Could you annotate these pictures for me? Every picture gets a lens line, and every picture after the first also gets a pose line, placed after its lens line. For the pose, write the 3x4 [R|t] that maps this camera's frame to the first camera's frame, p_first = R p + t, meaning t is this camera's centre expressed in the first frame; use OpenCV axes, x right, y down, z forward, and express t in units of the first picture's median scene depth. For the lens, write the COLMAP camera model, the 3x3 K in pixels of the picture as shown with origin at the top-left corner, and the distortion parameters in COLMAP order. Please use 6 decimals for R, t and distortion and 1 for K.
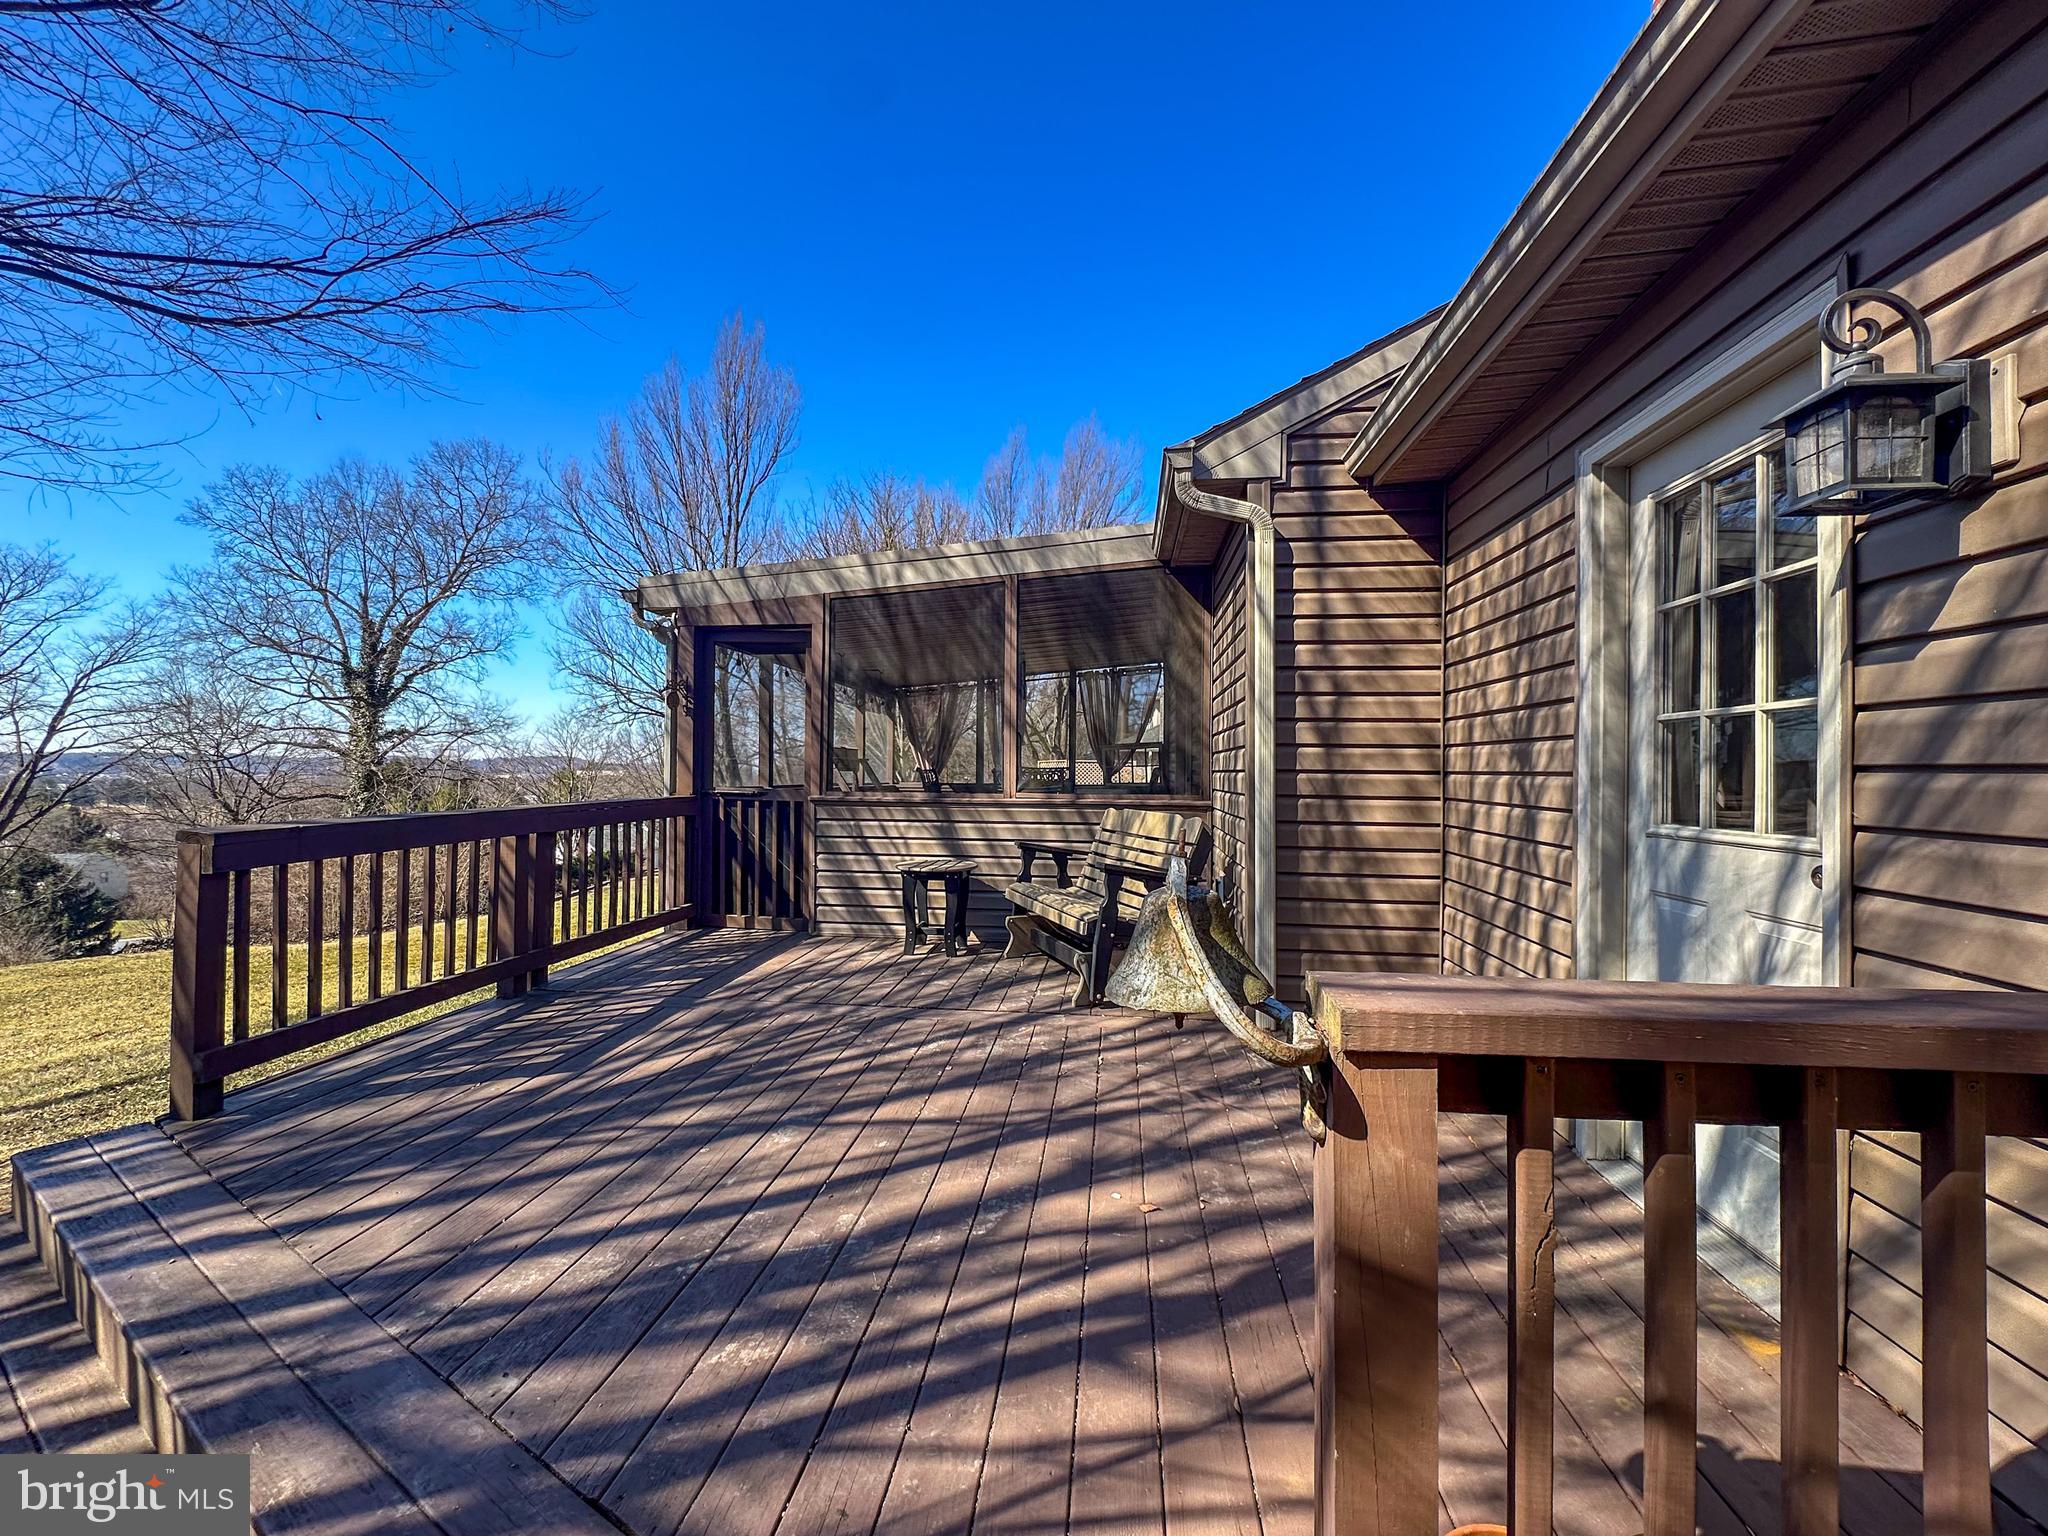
lens RADIAL K [[815.5, 0, 1028.0], [0, 815.5, 761.0], [0, 0, 1]] dist [-0.015282, 0.000505]
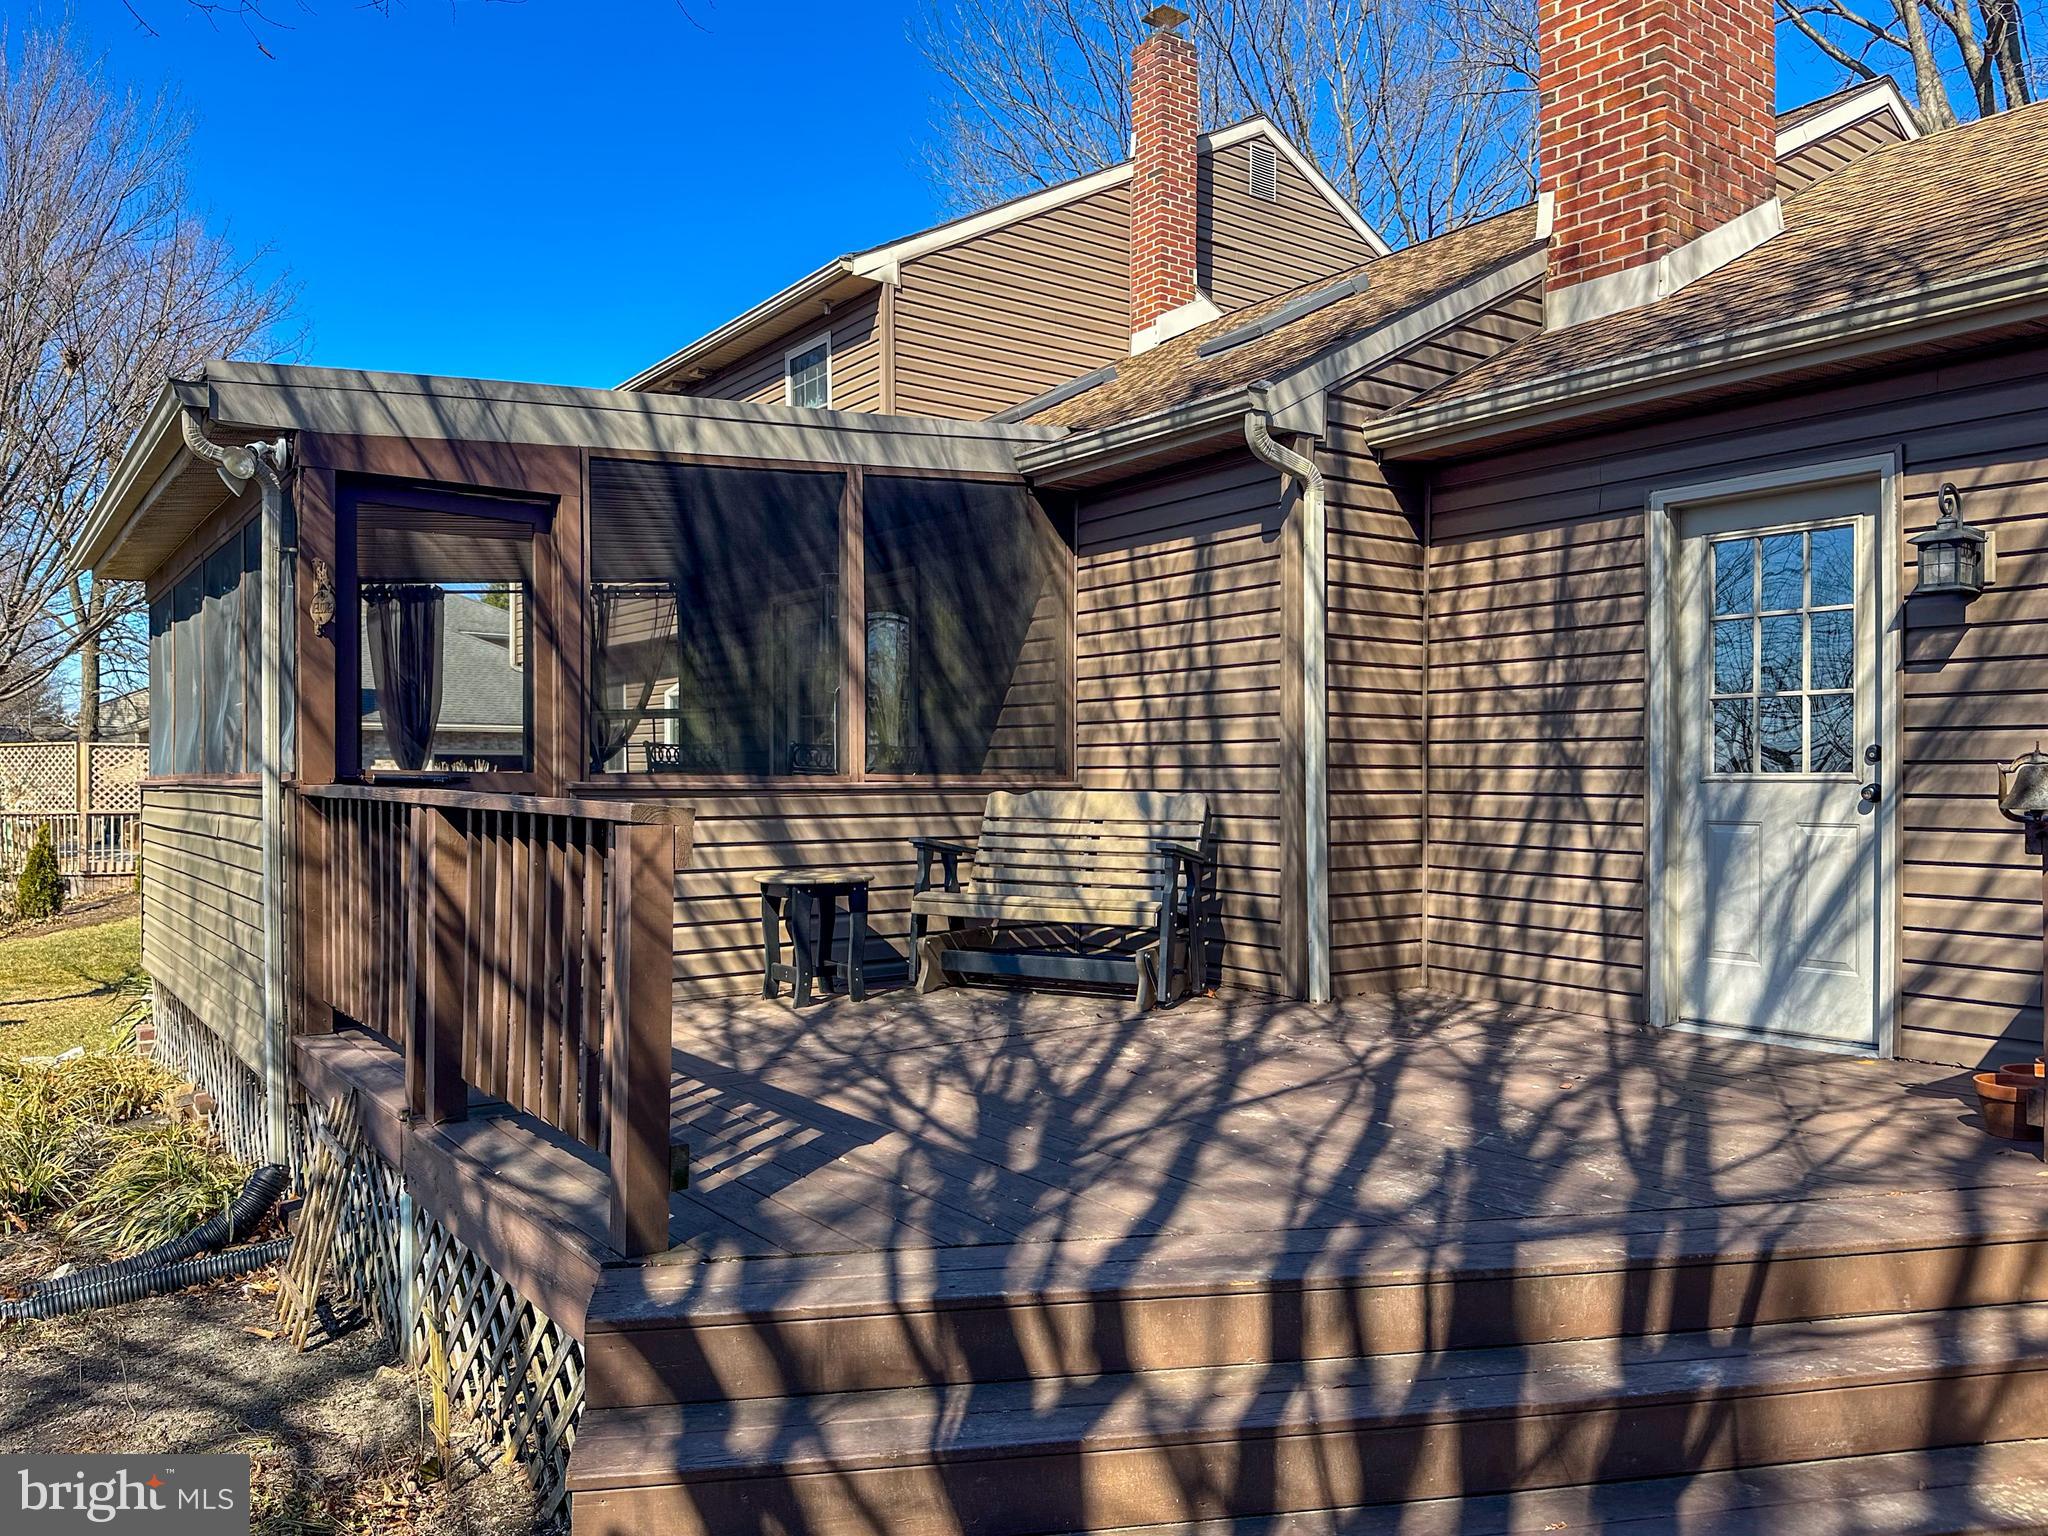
lens RADIAL K [[1456.1, 0, 1022.4], [0, 1456.1, 775.1], [0, 0, 1]] dist [0.015779, -0.020376]
pose [[0.735526, -0.002810, 0.677490, -1.131152], [-0.005884, 0.999927, 0.010535, 0.038251], [-0.677471, -0.011736, 0.735456, -0.039291]]
